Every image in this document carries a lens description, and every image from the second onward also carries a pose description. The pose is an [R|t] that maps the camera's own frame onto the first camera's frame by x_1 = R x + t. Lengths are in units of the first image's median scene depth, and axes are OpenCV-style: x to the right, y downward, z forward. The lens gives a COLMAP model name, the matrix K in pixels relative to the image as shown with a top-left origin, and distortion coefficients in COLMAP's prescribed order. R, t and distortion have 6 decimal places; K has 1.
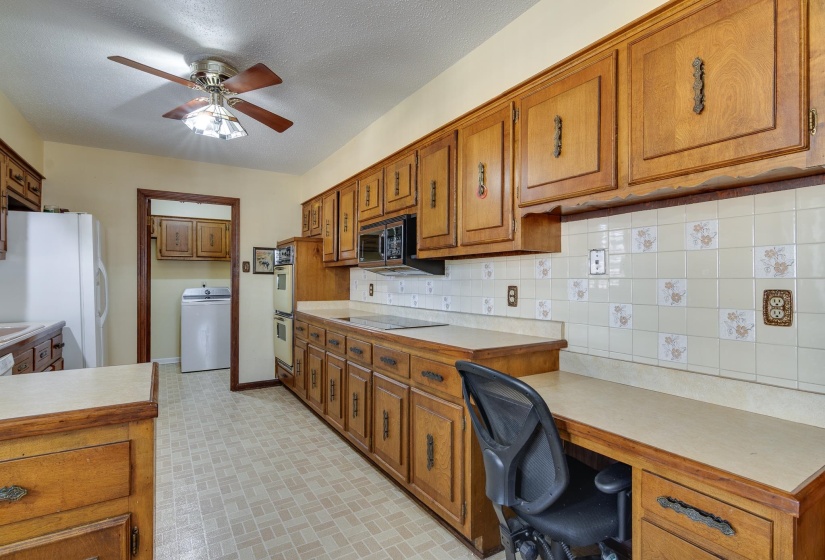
lens RADIAL K [[409.7, 0, 416.7], [0, 409.7, 278.7], [0, 0, 1]] dist [-0.005724, 0.003437]
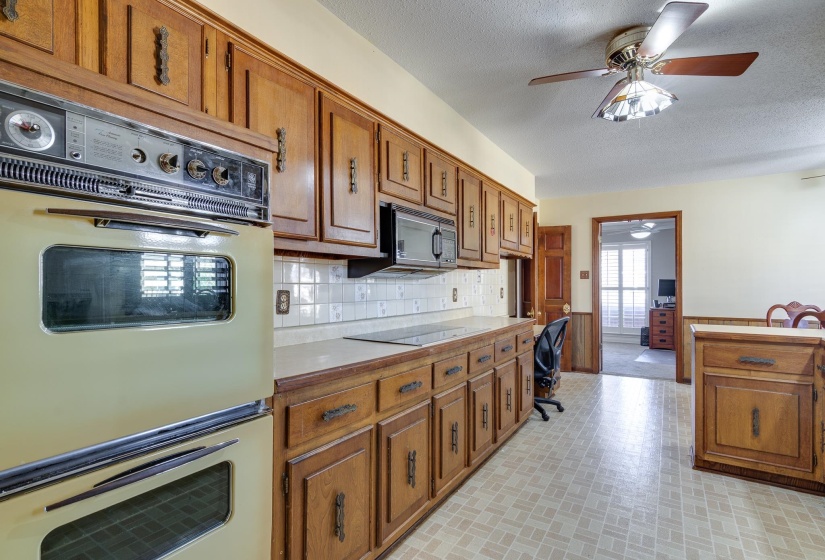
lens RADIAL K [[409.7, 0, 411.9], [0, 409.7, 284.6], [0, 0, 1]] dist [-0.005724, 0.003437]
pose [[-0.434913, -0.000193, 0.900472, -0.878088], [-0.006960, 0.999971, -0.003147, 0.008142], [-0.900446, -0.007636, -0.434902, 1.483417]]
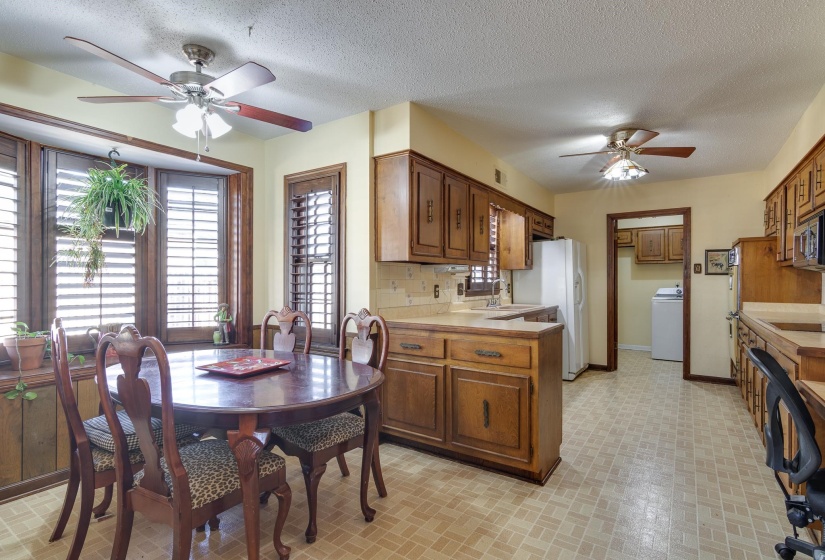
lens RADIAL K [[409.7, 0, 415.8], [0, 409.7, 279.3], [0, 0, 1]] dist [-0.005724, 0.003437]
pose [[0.414043, -0.002293, -0.910254, 0.418705], [0.002872, 0.999995, -0.001213, -0.002212], [0.910253, -0.002112, 0.414048, -0.215155]]
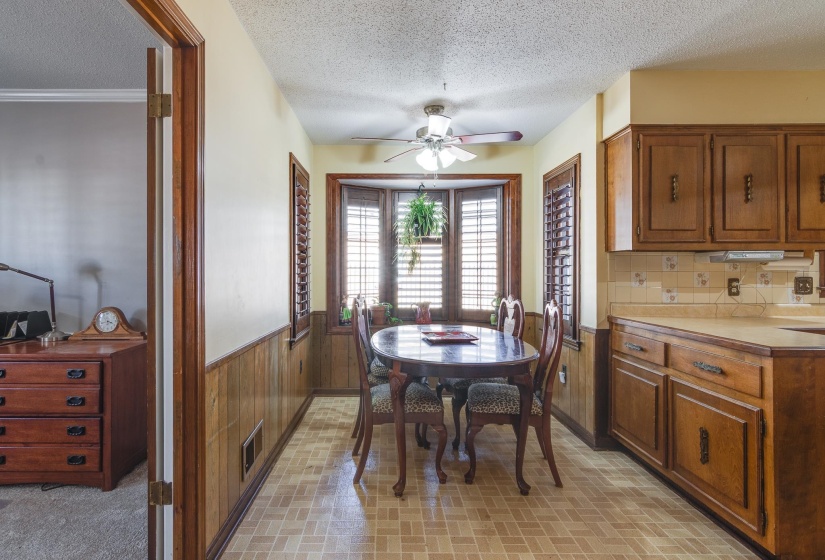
lens RADIAL K [[409.7, 0, 393.6], [0, 409.7, 271.8], [0, 0, 1]] dist [-0.005724, 0.003437]
pose [[-0.528767, -0.004333, -0.848756, 0.518887], [0.000926, 0.999983, -0.005682, 0.003095], [0.848766, -0.003791, -0.528754, 0.199550]]
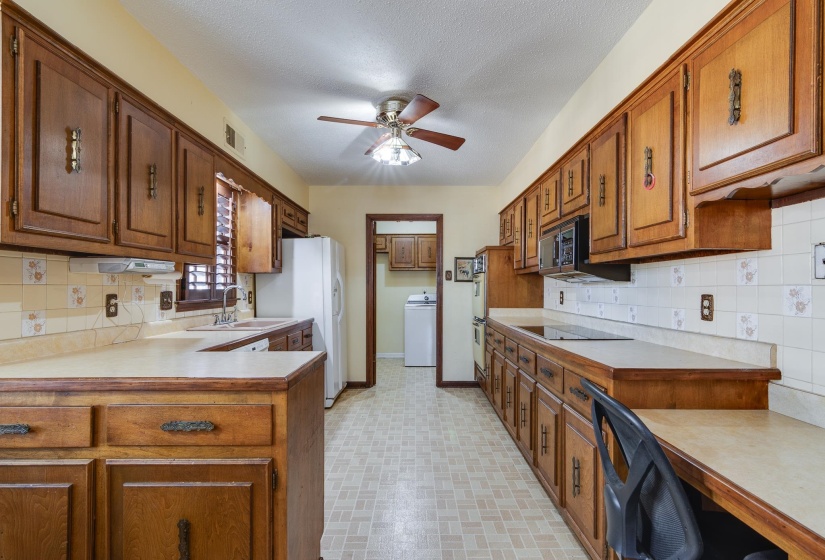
lens RADIAL K [[409.7, 0, 418.4], [0, 409.7, 285.1], [0, 0, 1]] dist [-0.005724, 0.003437]
pose [[0.852361, -0.003410, -0.522943, 0.142040], [0.001688, 0.999991, -0.003769, 0.001116], [0.522952, 0.002330, 0.852359, 0.030979]]
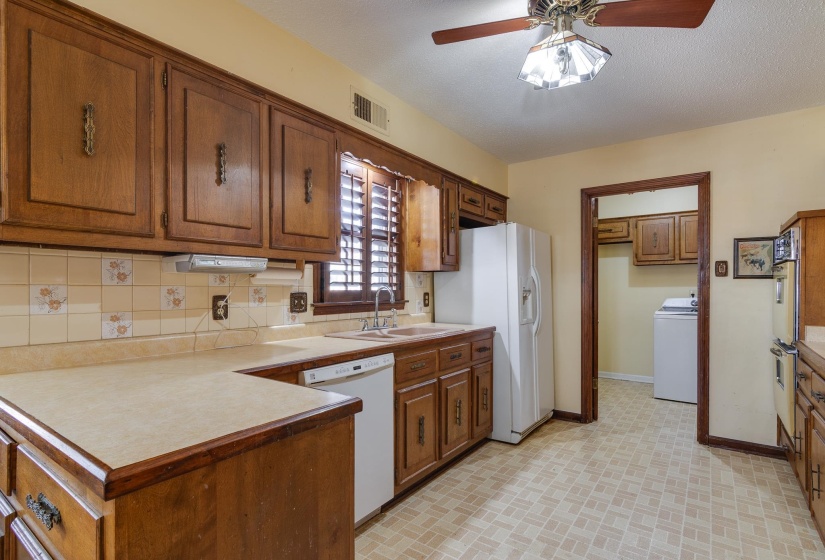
lens RADIAL K [[409.7, 0, 406.2], [0, 409.7, 288.9], [0, 0, 1]] dist [-0.005724, 0.003437]
pose [[0.364133, 0.000910, -0.931346, 0.045802], [0.003553, 0.999991, 0.002367, 0.002370], [0.931340, -0.004171, 0.364127, 0.409267]]
